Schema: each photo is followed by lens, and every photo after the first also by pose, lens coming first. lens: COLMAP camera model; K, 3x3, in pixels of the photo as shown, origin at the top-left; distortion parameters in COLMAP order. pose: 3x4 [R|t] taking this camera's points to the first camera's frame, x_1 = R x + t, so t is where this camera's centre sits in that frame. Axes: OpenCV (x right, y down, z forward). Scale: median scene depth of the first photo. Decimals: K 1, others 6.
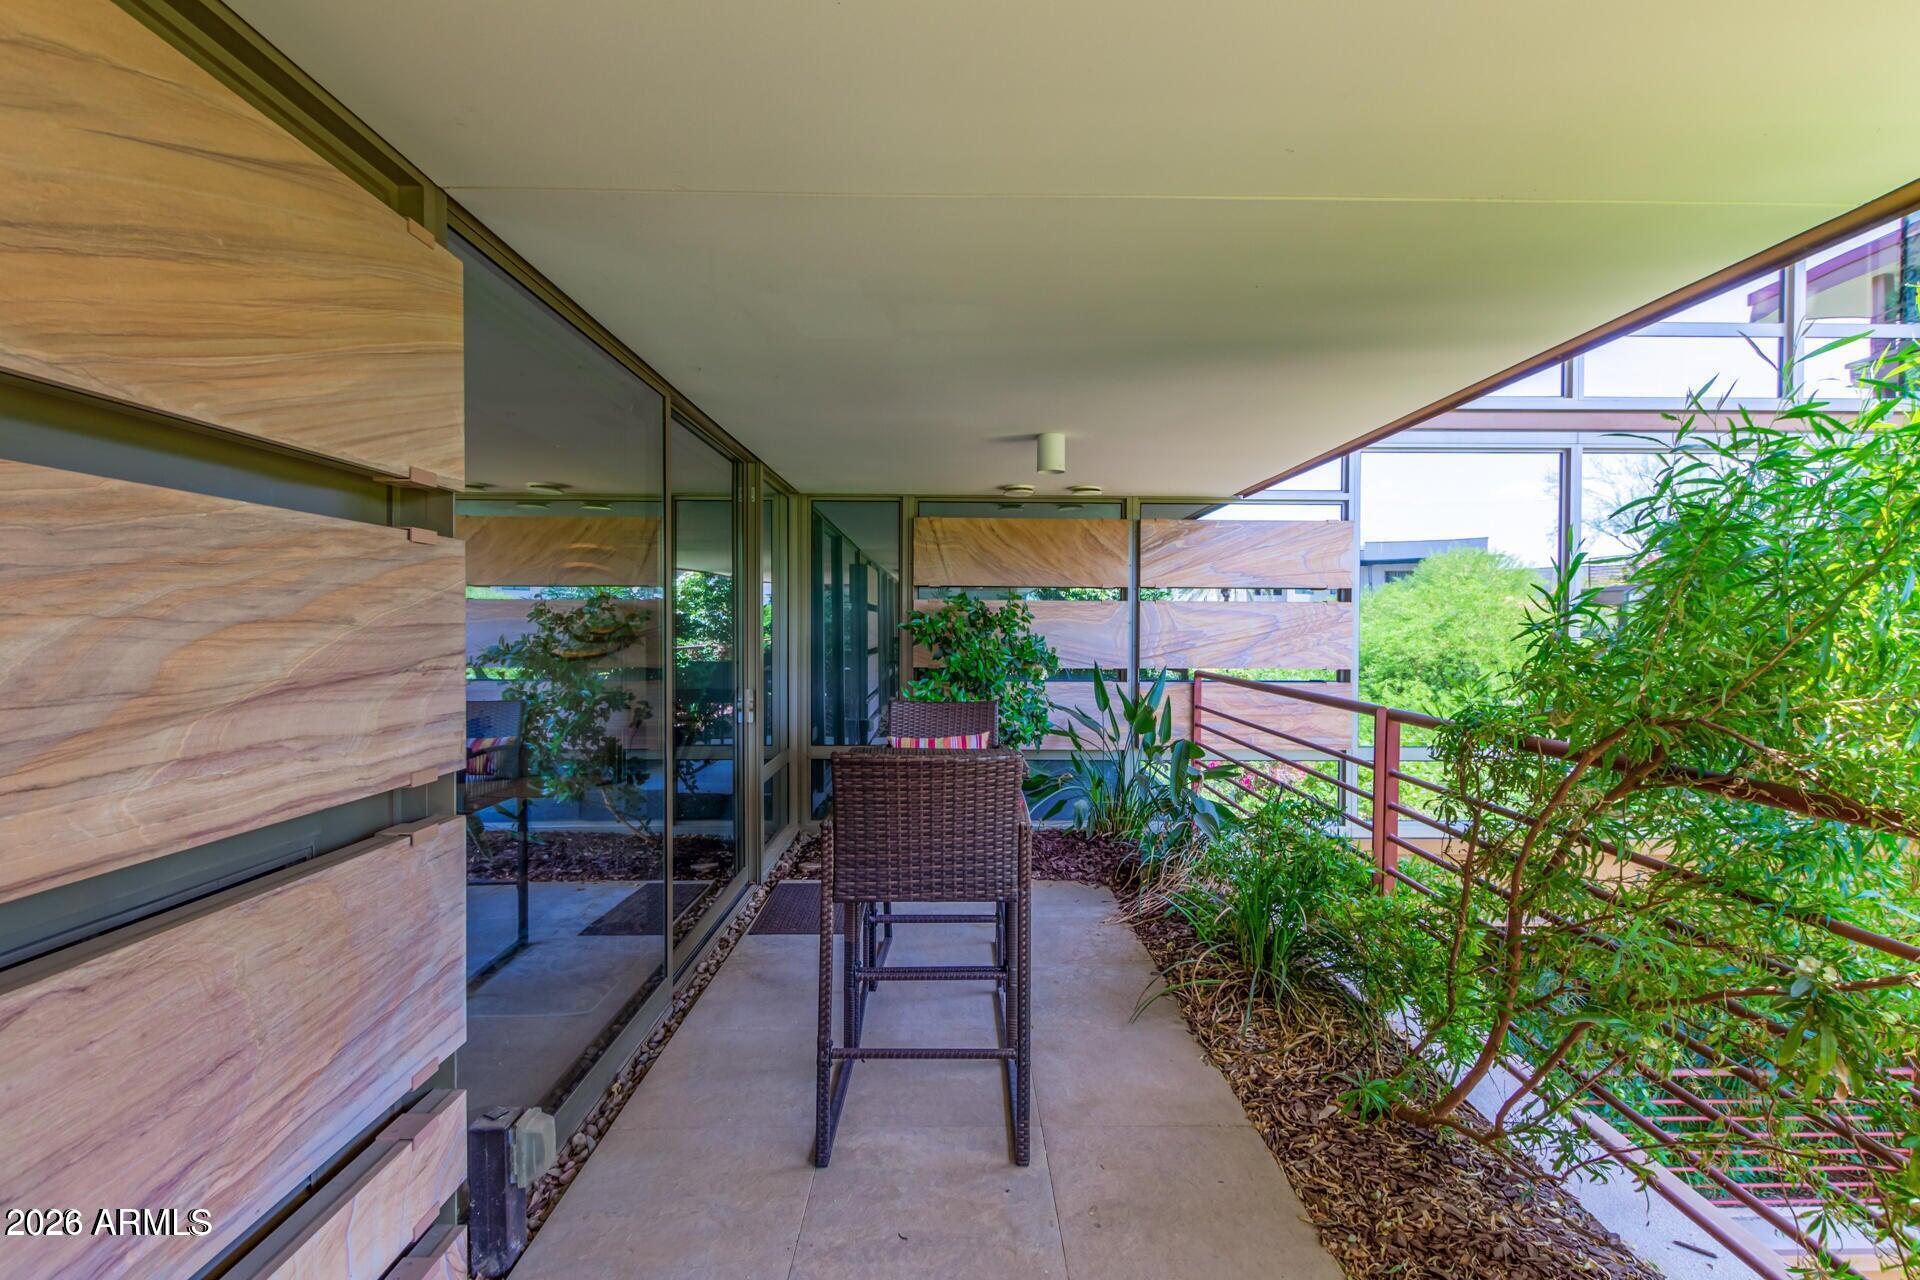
lens RADIAL K [[883.0, 0, 963.0], [0, 883.0, 633.0], [0, 0, 1]] dist [0.013513, -0.005552]
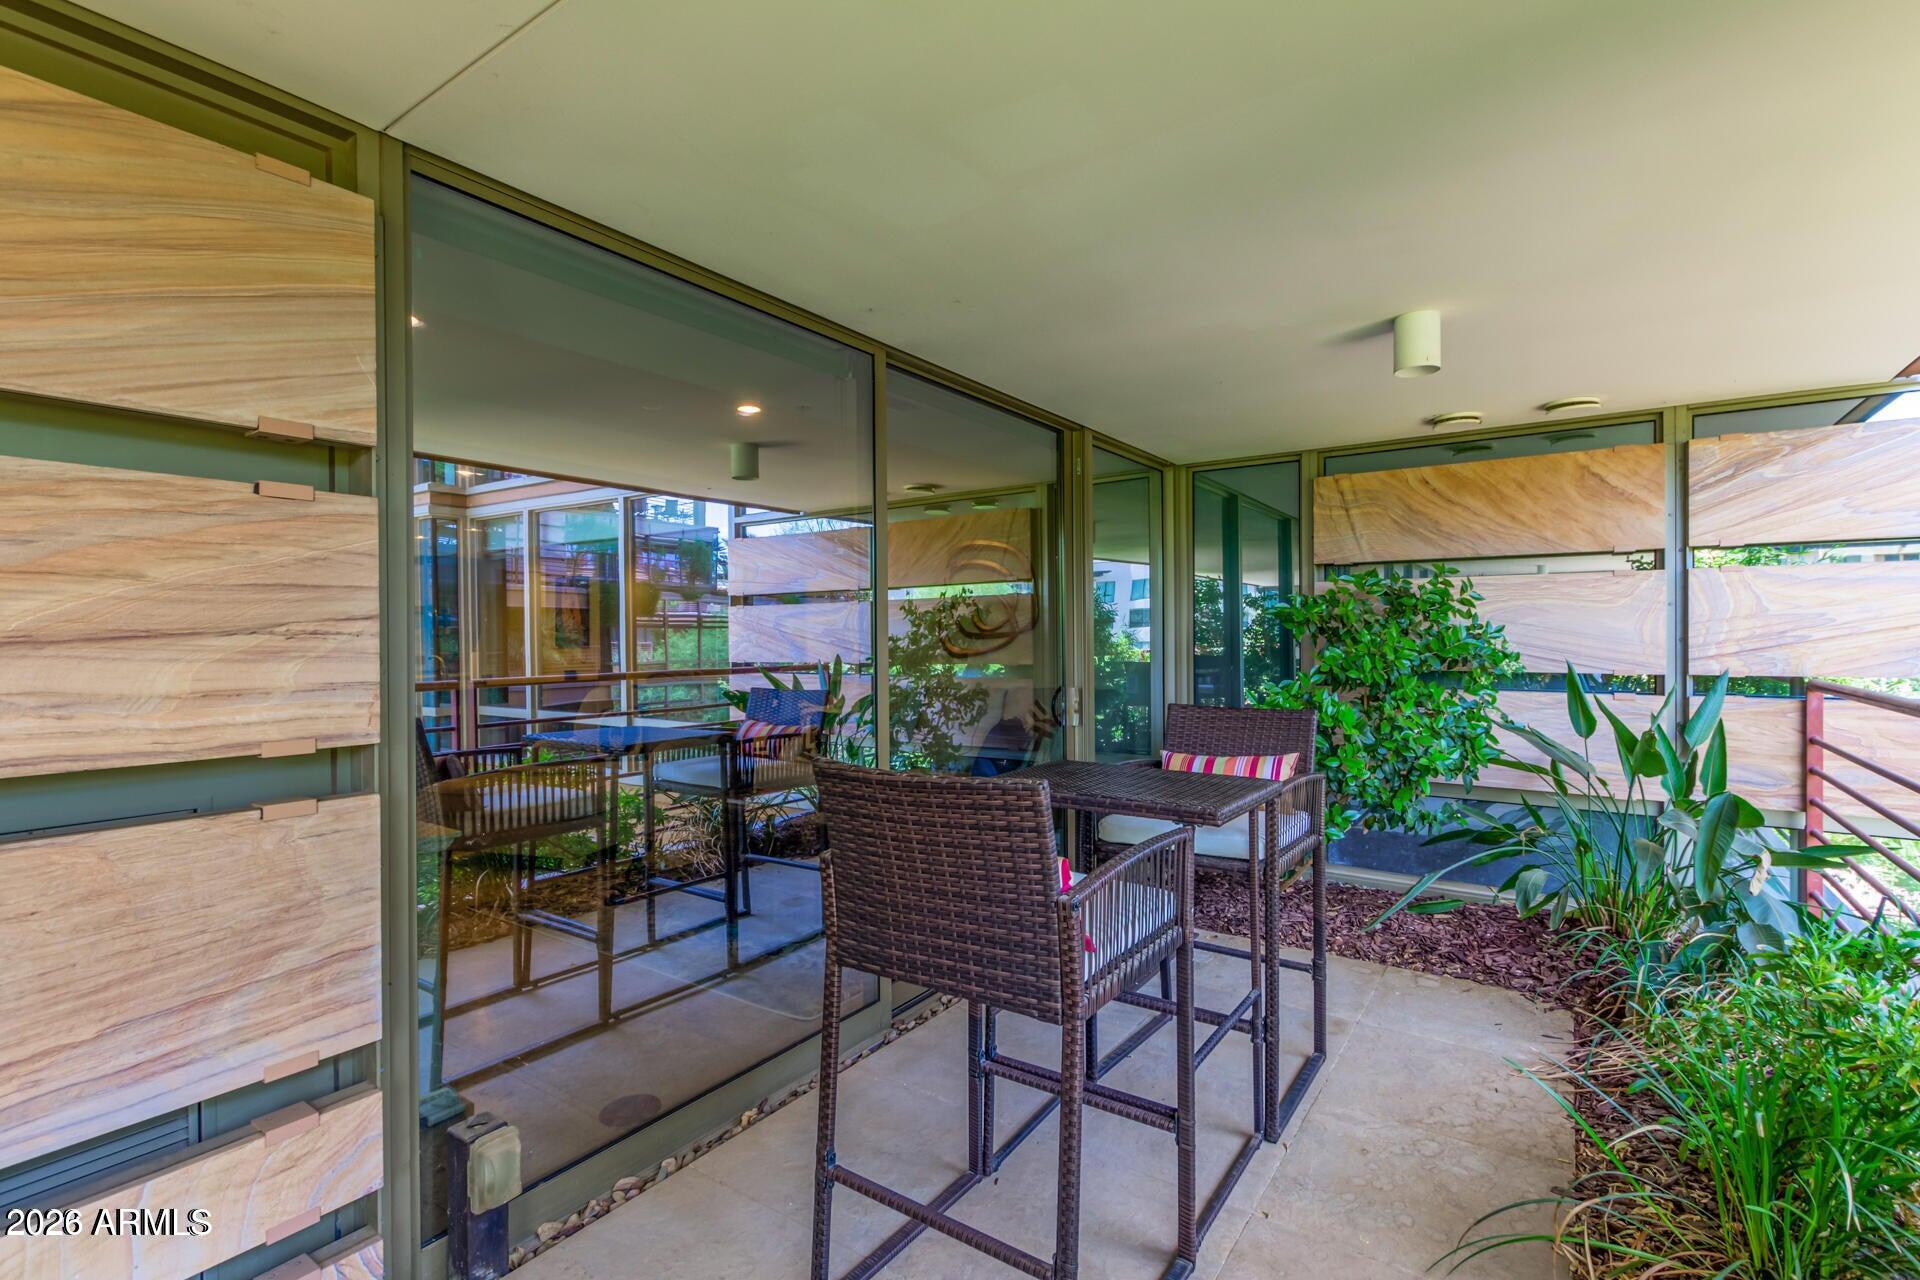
lens RADIAL K [[883.0, 0, 963.0], [0, 883.0, 633.0], [0, 0, 1]] dist [0.013513, -0.005552]
pose [[0.817026, -0.010190, -0.576511, 0.477753], [0.004257, 0.999923, -0.011641, 0.051188], [0.576586, 0.007057, 0.817006, 0.596725]]
